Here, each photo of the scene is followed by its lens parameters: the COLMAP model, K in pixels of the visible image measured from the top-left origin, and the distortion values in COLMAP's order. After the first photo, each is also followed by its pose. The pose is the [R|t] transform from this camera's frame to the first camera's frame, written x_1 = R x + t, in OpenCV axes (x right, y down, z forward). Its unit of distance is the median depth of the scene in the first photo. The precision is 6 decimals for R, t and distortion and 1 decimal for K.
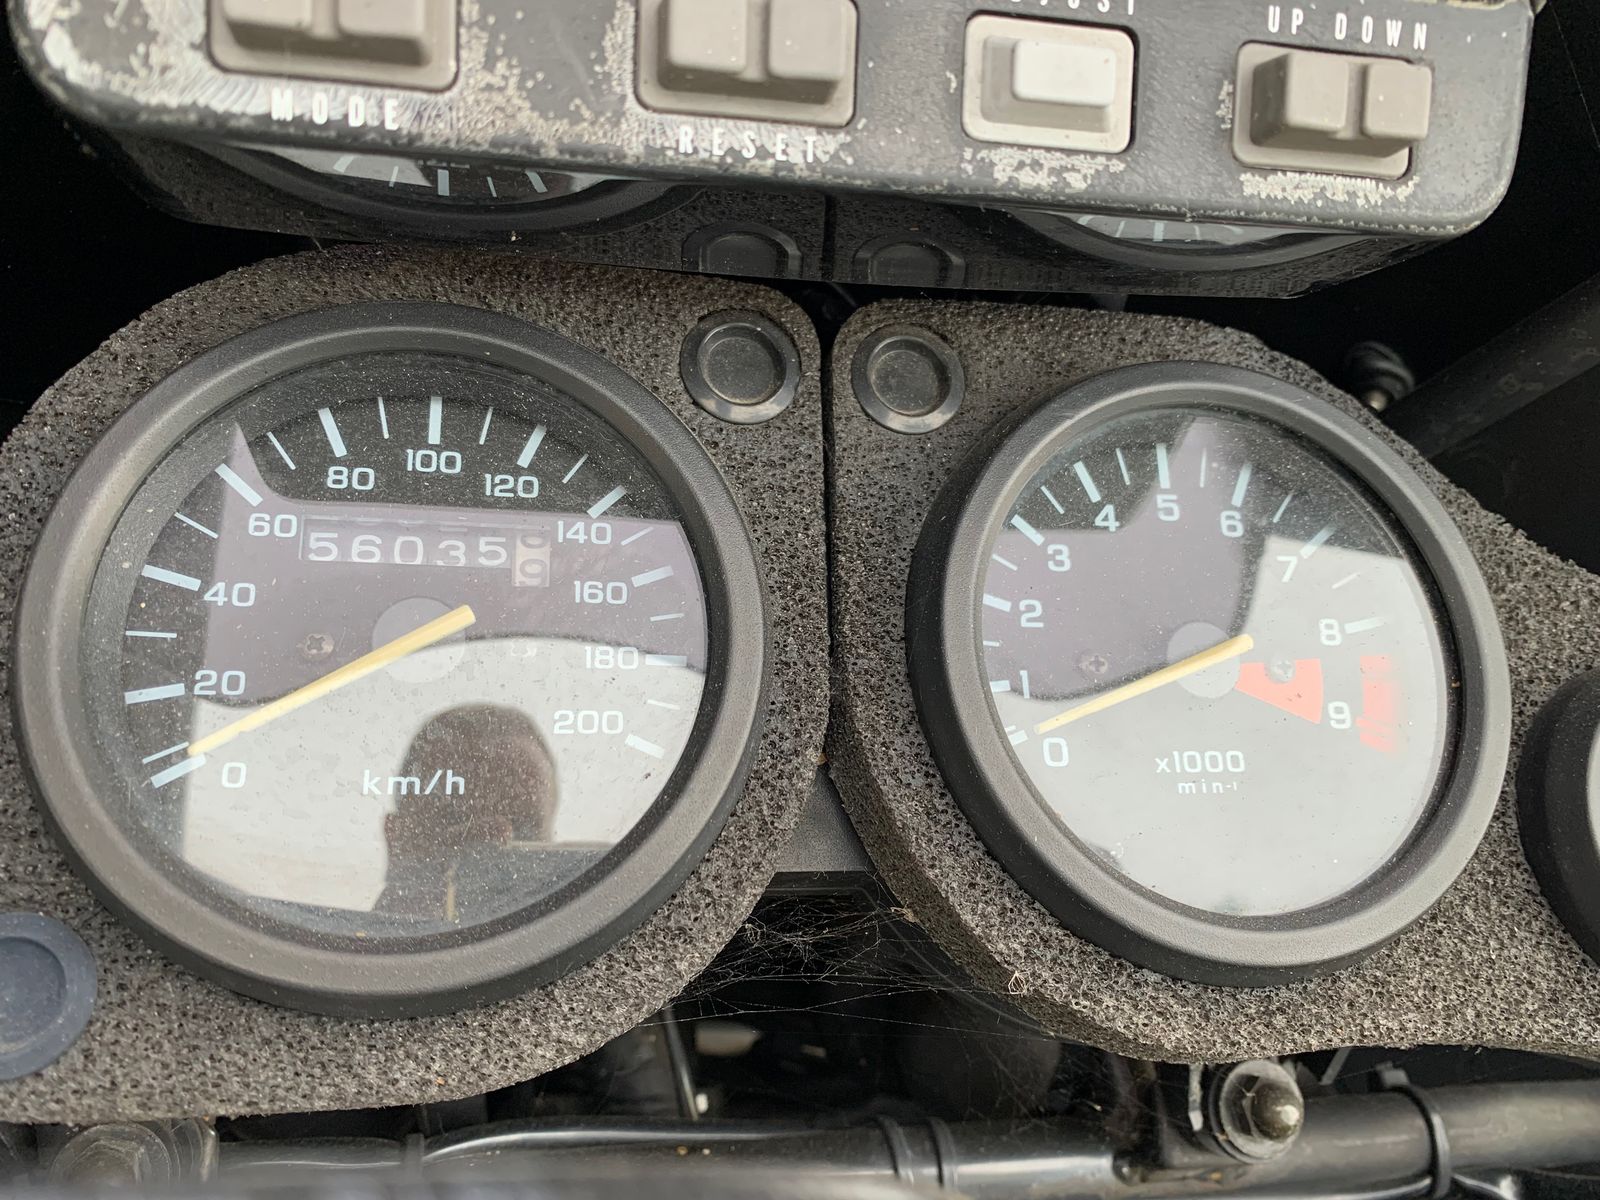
lens RADIAL K [[1233.7, 0, 802.7], [0, 1233.7, 598.3], [0, 0, 1]] dist [0.035093, -0.051424]
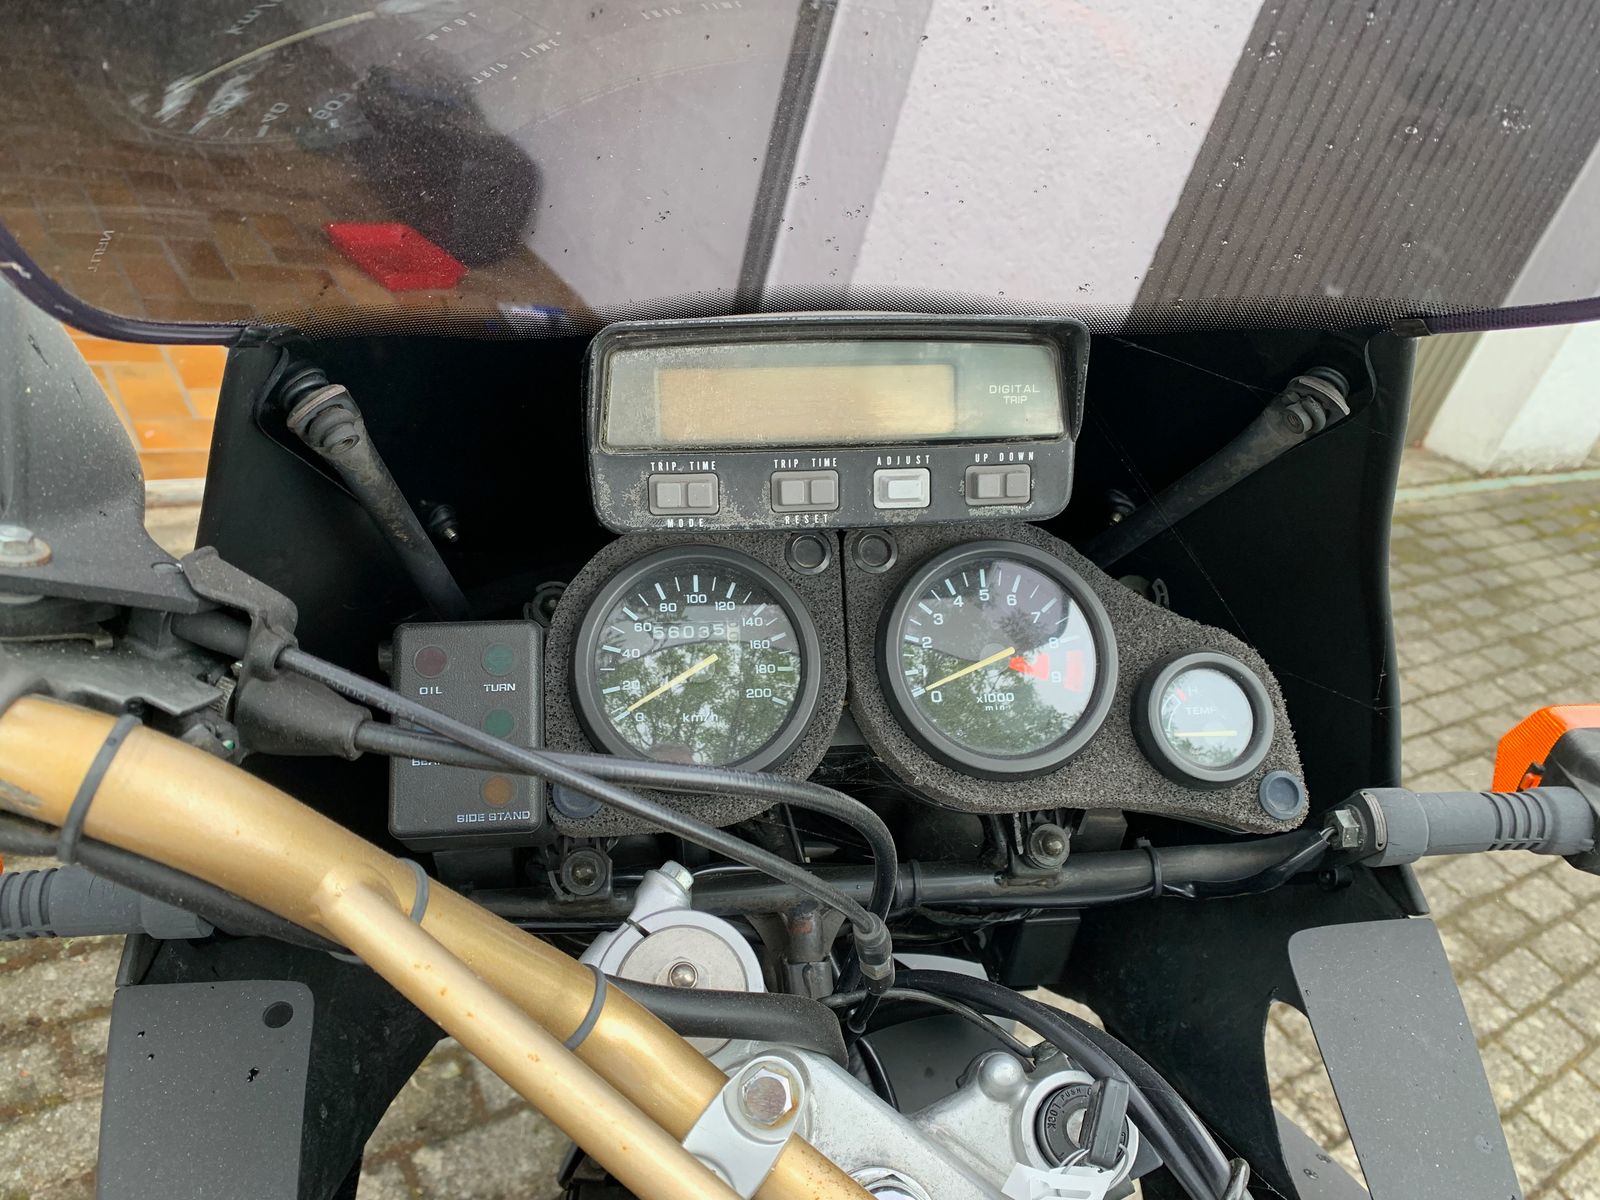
lens RADIAL K [[1233.7, 0, 797.1], [0, 1233.7, 598.6], [0, 0, 1]] dist [0.035093, -0.051424]
pose [[0.996250, -0.042519, -0.075352, 0.120835], [0.047076, 0.997102, 0.059761, -0.255306], [0.072593, -0.063084, 0.995365, -1.623483]]
